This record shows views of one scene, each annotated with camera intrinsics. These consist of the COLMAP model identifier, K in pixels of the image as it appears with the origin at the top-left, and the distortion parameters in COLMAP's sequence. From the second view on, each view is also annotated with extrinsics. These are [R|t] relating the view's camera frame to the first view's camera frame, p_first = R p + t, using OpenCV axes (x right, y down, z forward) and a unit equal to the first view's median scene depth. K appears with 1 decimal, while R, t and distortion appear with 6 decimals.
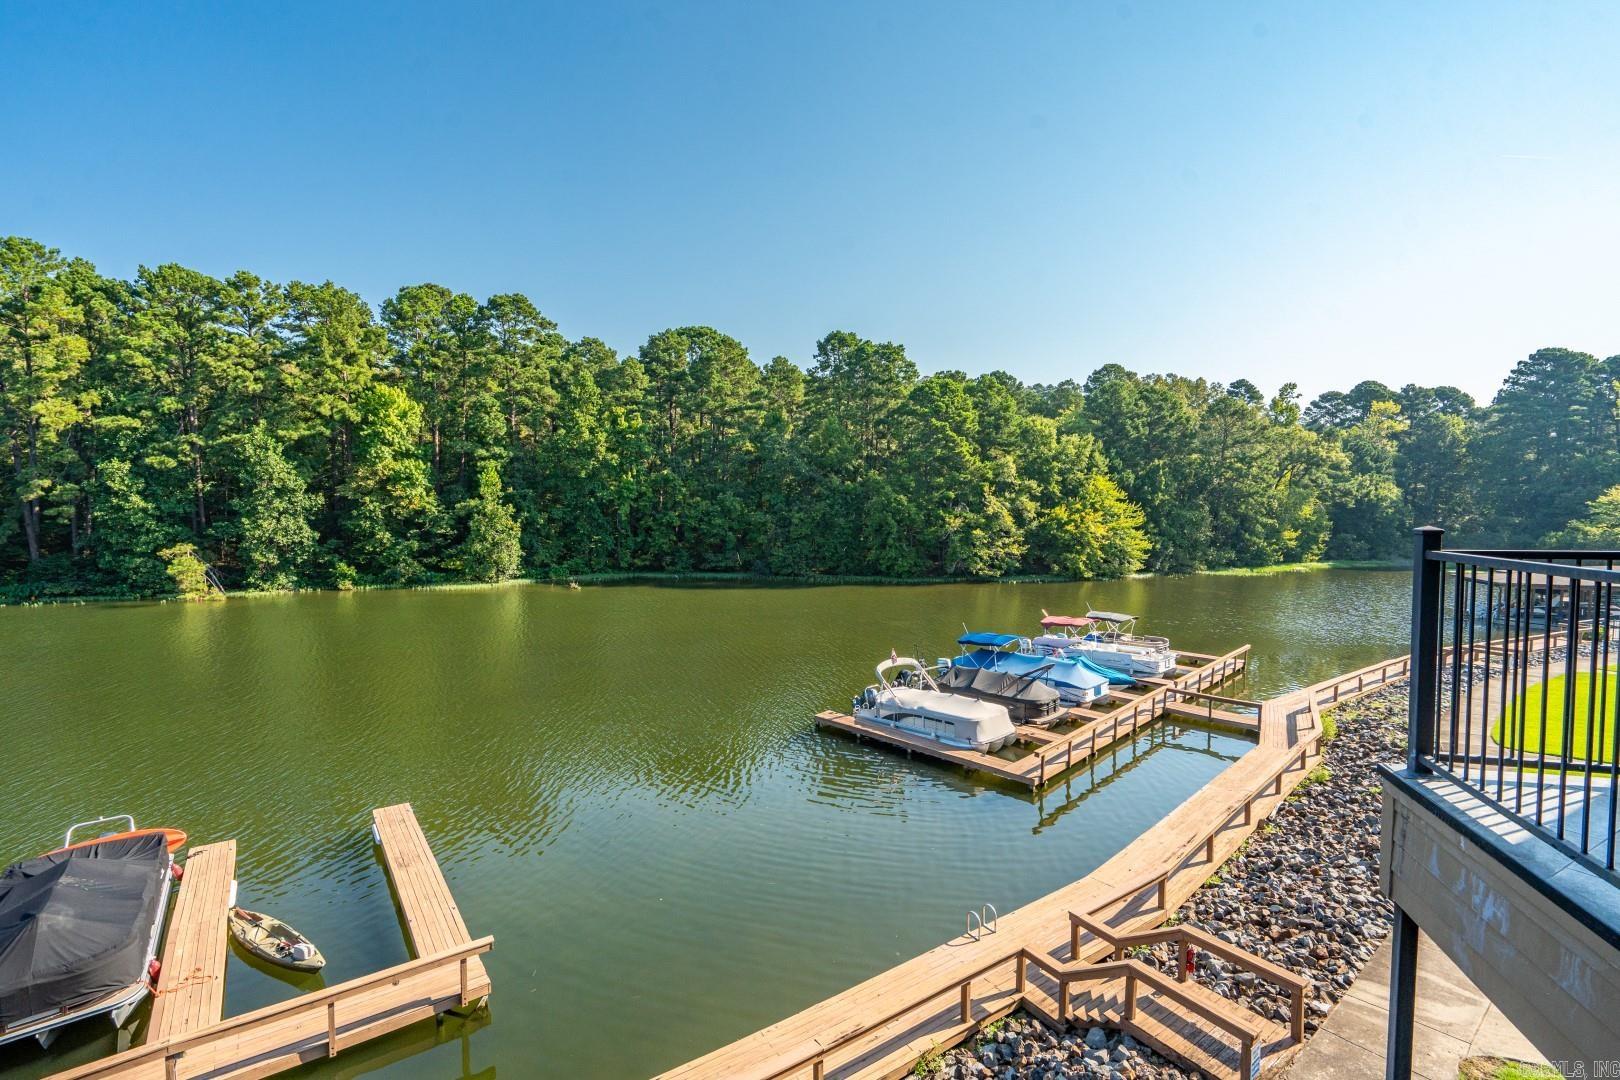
lens RADIAL K [[731.2, 0, 811.6], [0, 731.2, 553.0], [0, 0, 1]] dist [-0.006903, 0.001115]
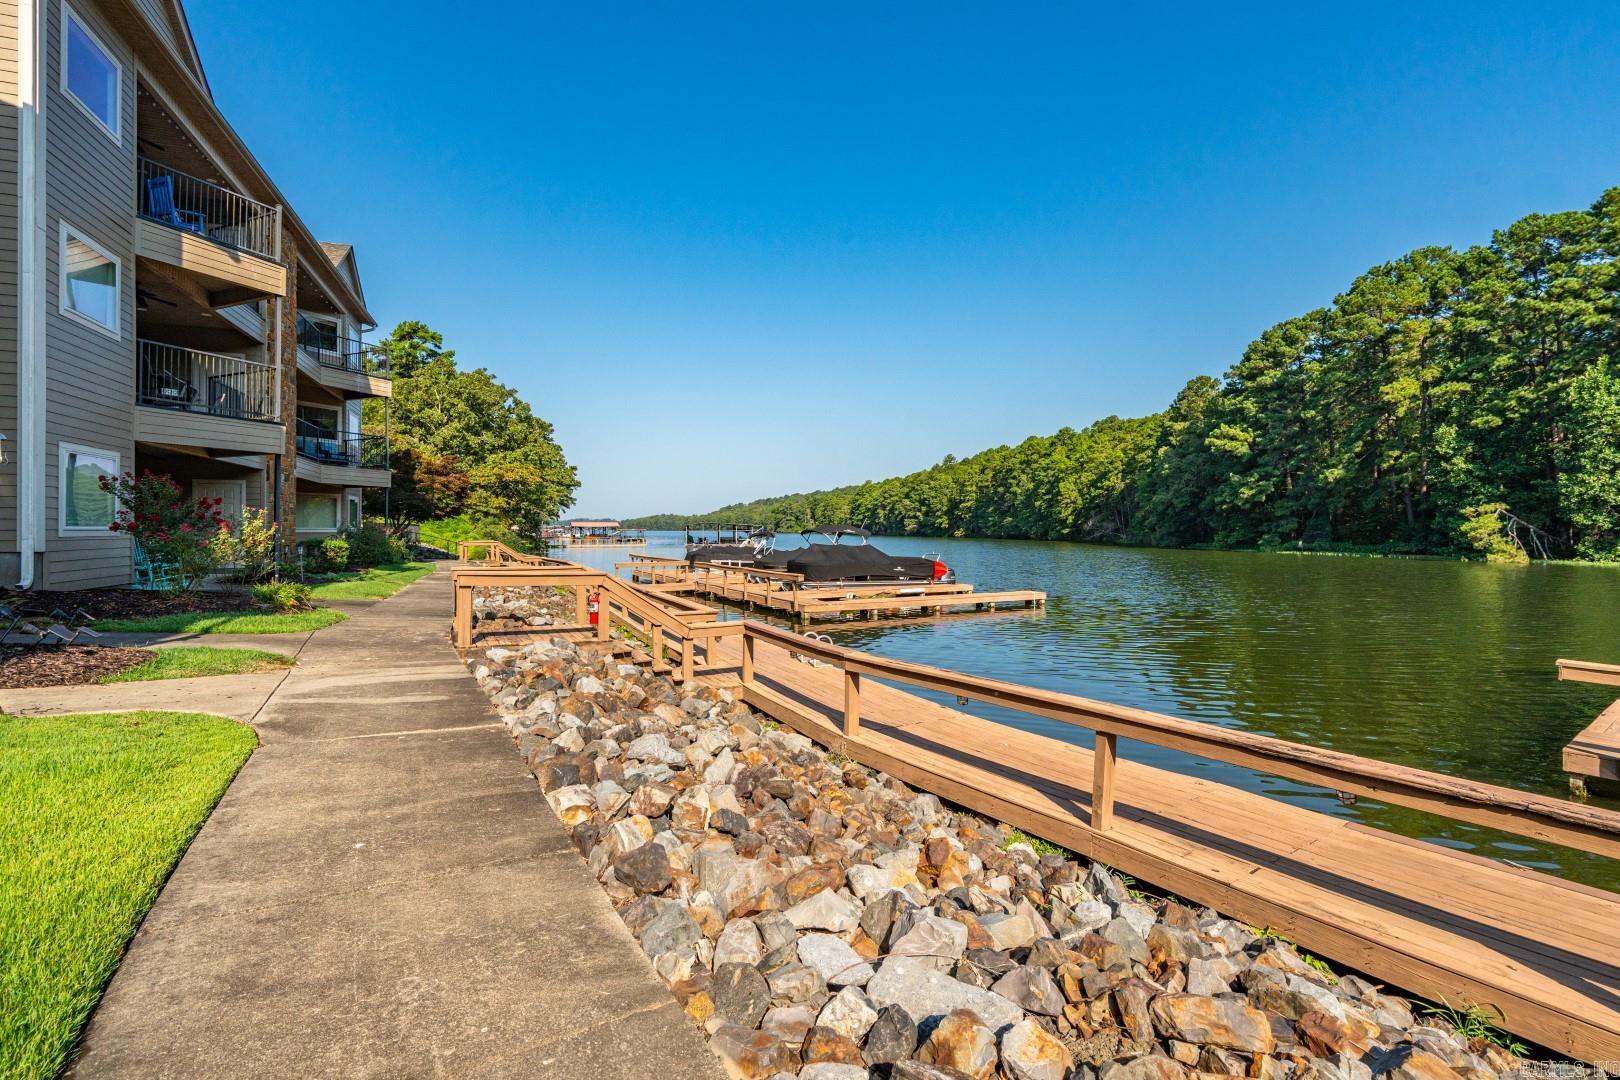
lens RADIAL K [[731.2, 0, 798.0], [0, 731.2, 538.4], [0, 0, 1]] dist [-0.006903, 0.001115]
pose [[-0.177039, 0.006034, -0.984185, 0.227612], [-0.075532, 0.996949, 0.019700, 0.077970], [0.981301, 0.077825, -0.176043, 0.245867]]
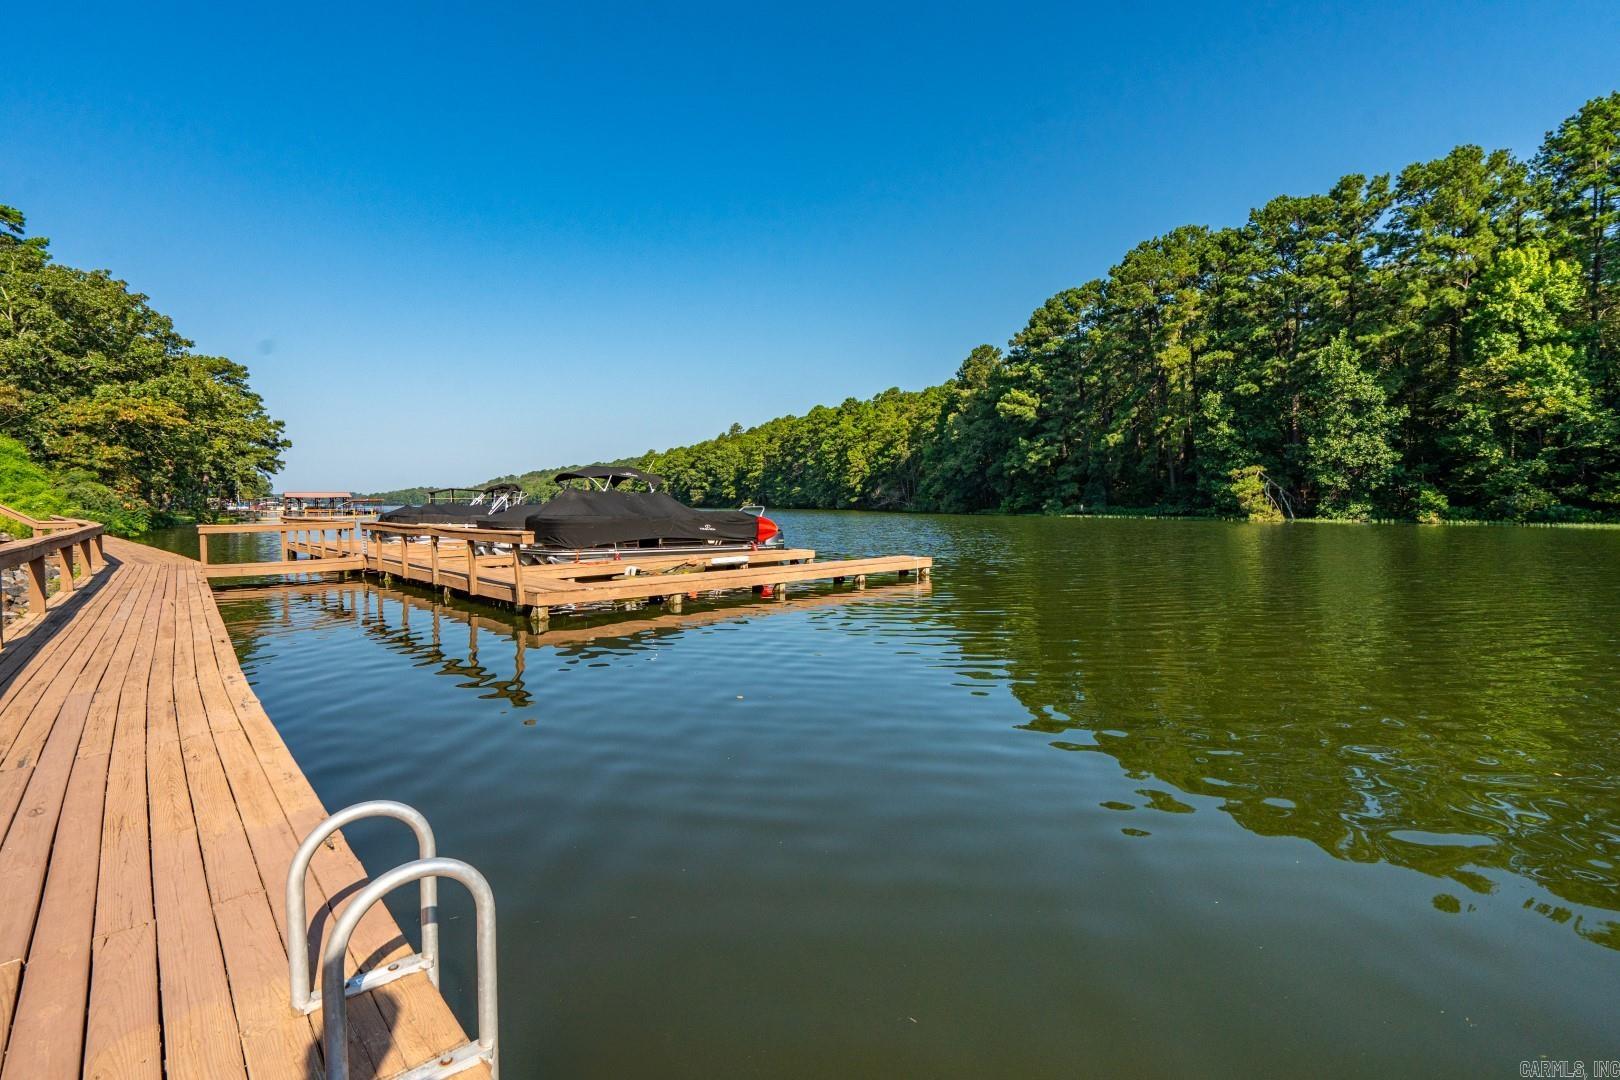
lens RADIAL K [[731.2, 0, 799.8], [0, 731.2, 535.7], [0, 0, 1]] dist [-0.006903, 0.001115]
pose [[0.117373, 0.037978, -0.992361, 0.073562], [-0.070847, 0.997043, 0.029778, 0.092168], [0.990558, 0.066811, 0.119717, 0.231466]]
